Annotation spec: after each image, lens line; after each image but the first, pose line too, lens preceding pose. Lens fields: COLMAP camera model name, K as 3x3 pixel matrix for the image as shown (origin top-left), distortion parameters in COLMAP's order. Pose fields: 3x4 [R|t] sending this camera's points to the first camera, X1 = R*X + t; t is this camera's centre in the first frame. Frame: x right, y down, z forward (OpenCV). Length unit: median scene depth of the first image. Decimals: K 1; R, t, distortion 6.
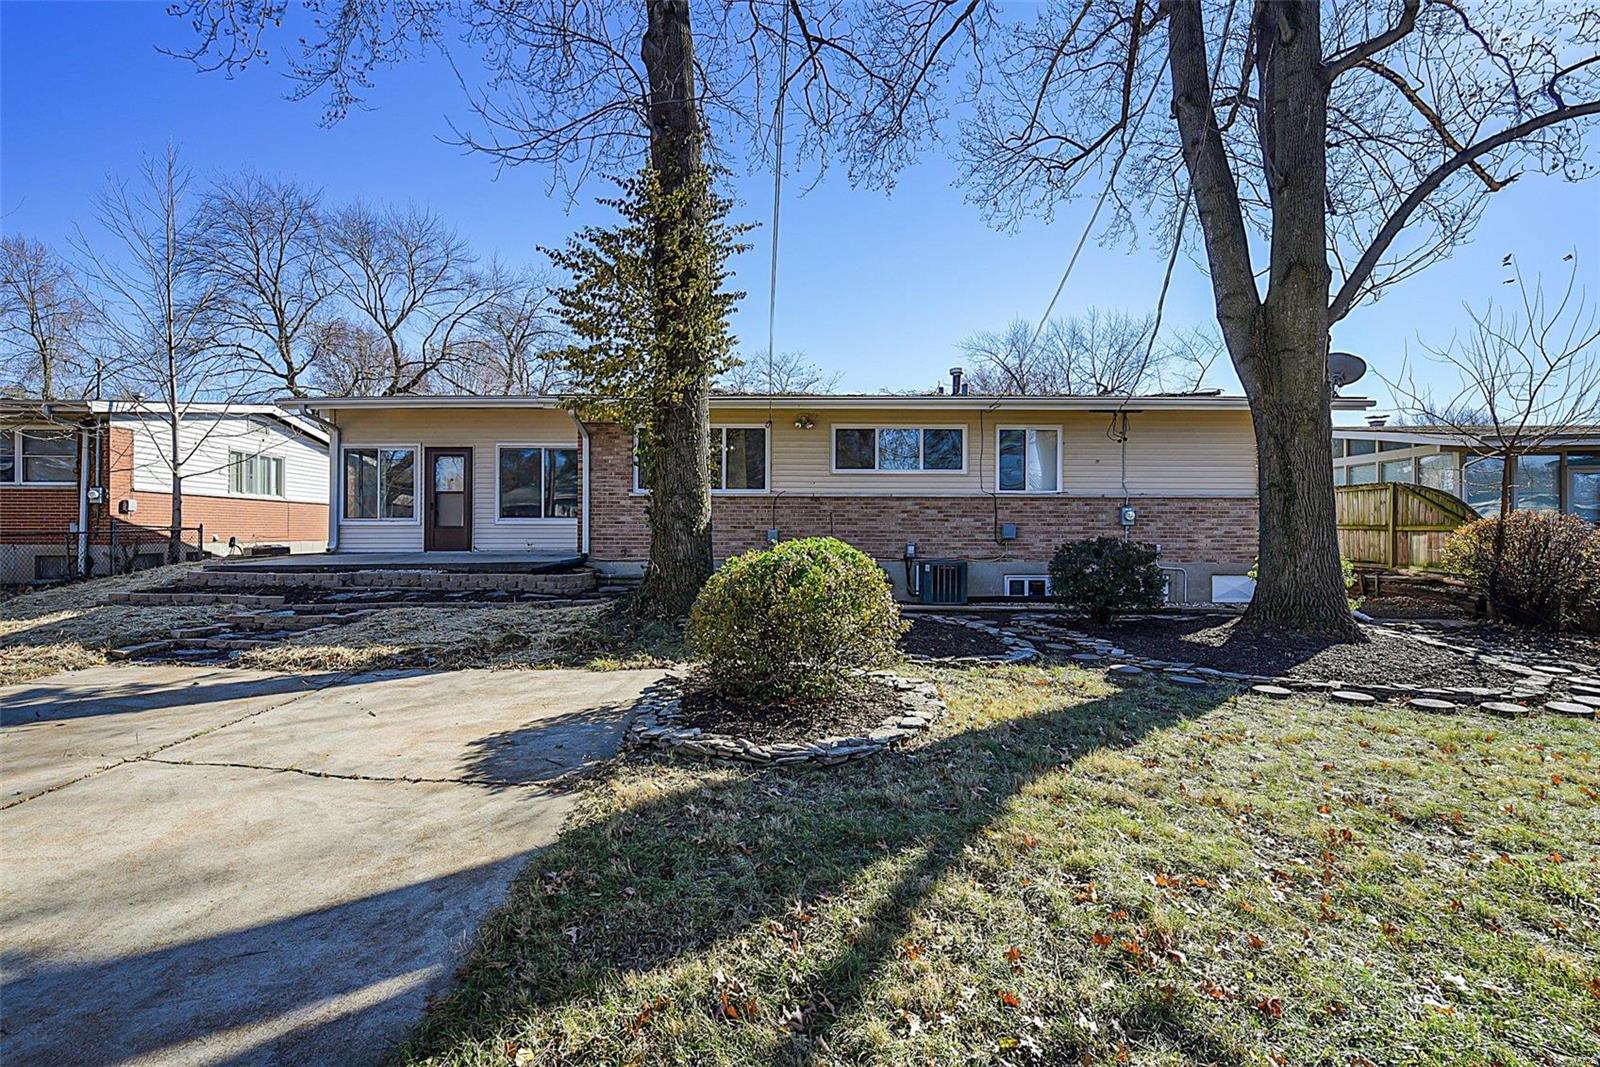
lens RADIAL K [[776.8, 0, 800.1], [0, 776.8, 532.4], [0, 0, 1]] dist [-0.001813, -0.000100]
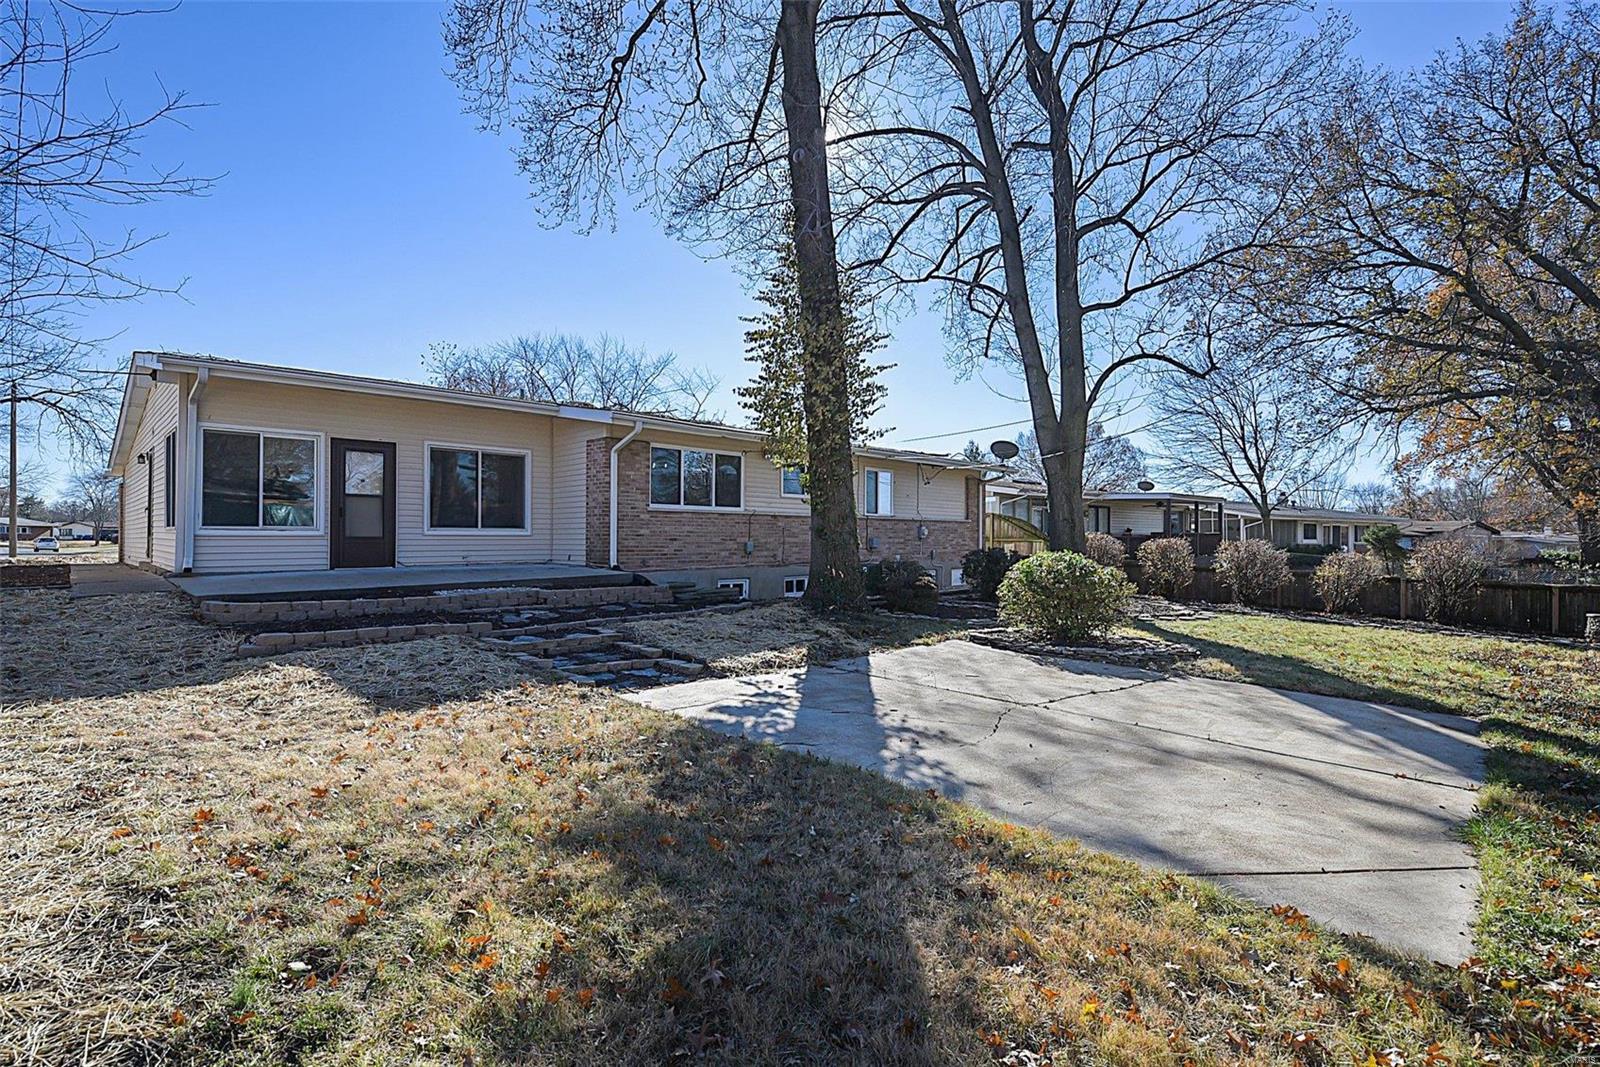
lens RADIAL K [[776.8, 0, 800.4], [0, 776.8, 533.5], [0, 0, 1]] dist [-0.001813, -0.000100]
pose [[0.696979, 0.005232, 0.717073, -0.806426], [-0.005446, 0.999983, -0.002003, -0.013674], [-0.717071, -0.002509, 0.696995, 0.103995]]
